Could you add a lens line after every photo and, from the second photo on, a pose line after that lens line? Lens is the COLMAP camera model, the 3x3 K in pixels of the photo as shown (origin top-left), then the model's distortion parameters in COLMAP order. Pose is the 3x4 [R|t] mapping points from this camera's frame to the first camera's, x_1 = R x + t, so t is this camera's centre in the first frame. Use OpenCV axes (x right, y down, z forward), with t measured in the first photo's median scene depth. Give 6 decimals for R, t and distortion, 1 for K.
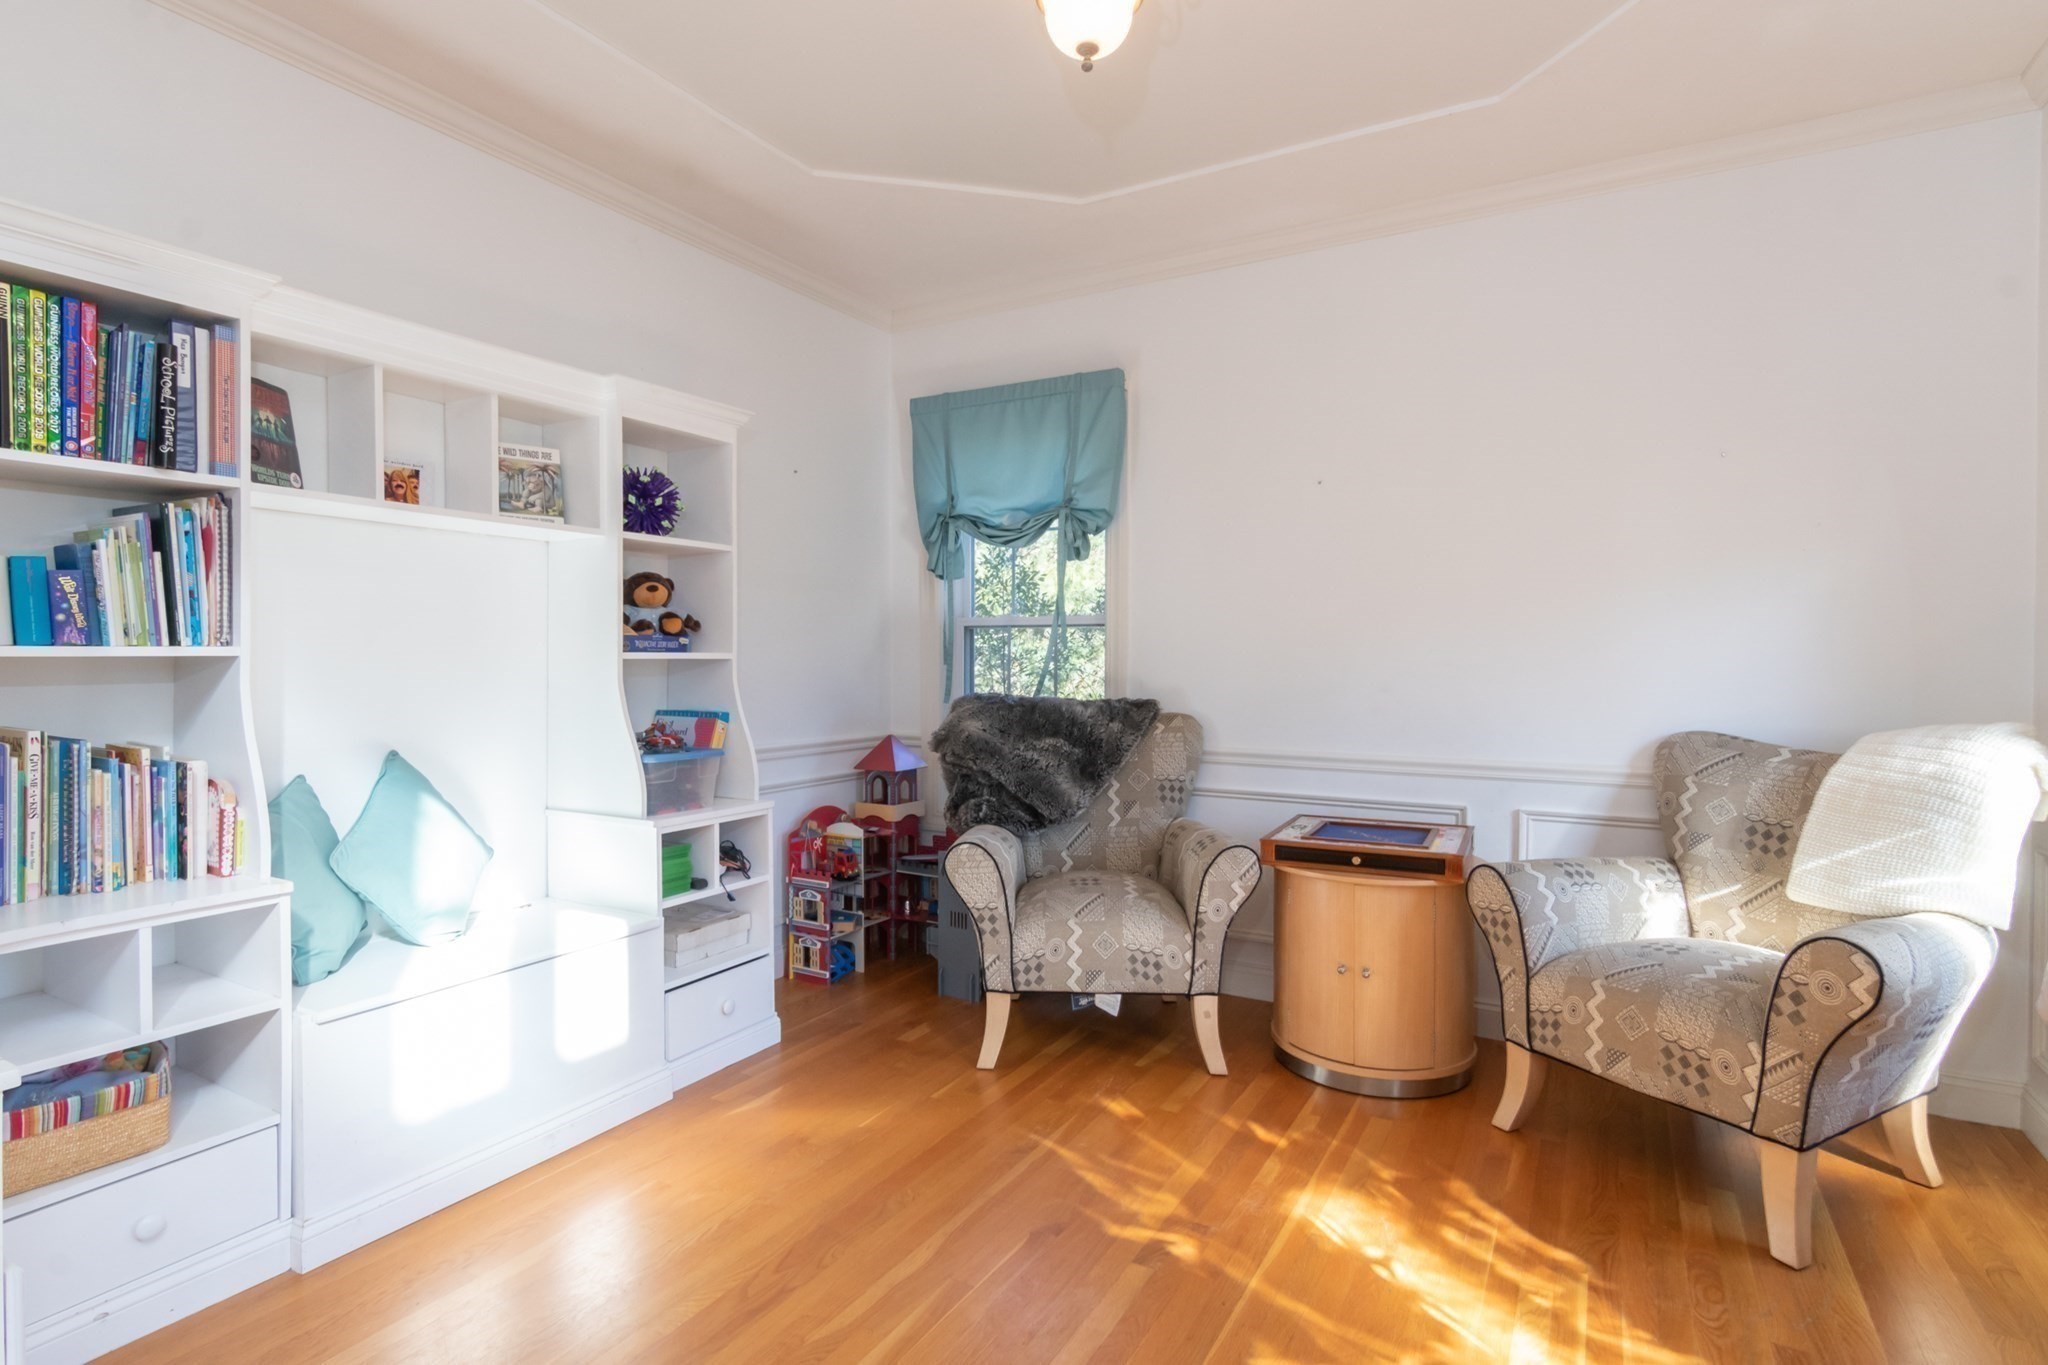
lens RADIAL K [[1045.6, 0, 988.8], [0, 1045.6, 660.6], [0, 0, 1]] dist [0.002248, 0.001504]
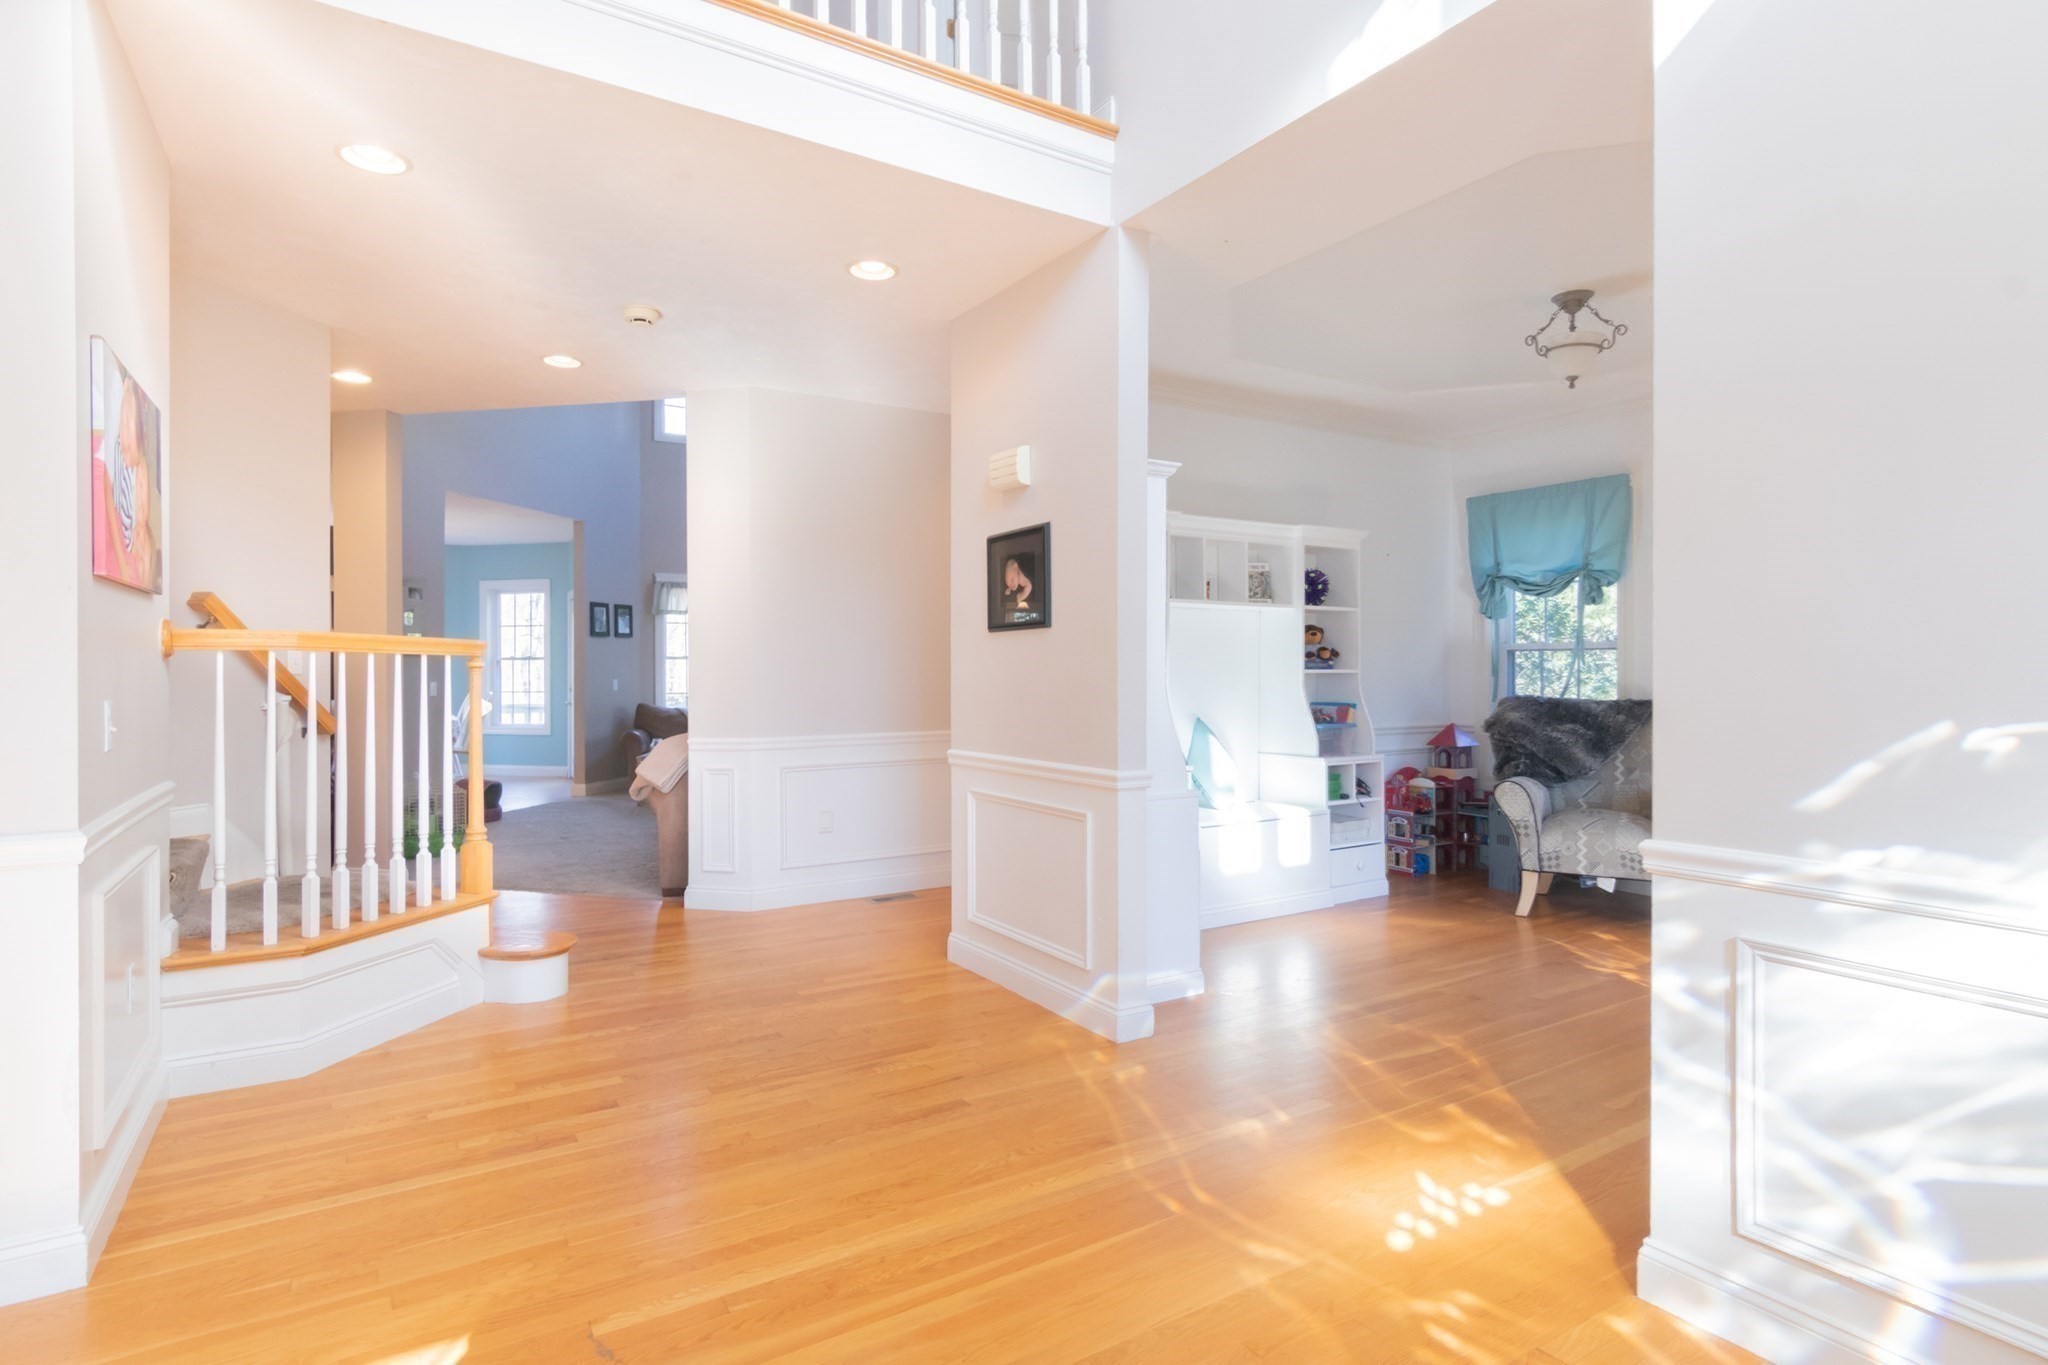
lens RADIAL K [[1045.6, 0, 988.8], [0, 1045.6, 660.6], [0, 0, 1]] dist [0.002248, 0.001504]
pose [[0.883952, -0.004016, -0.467560, 0.022504], [0.000953, 0.999977, -0.006788, -0.009459], [0.467577, 0.005554, 0.883935, -0.731834]]
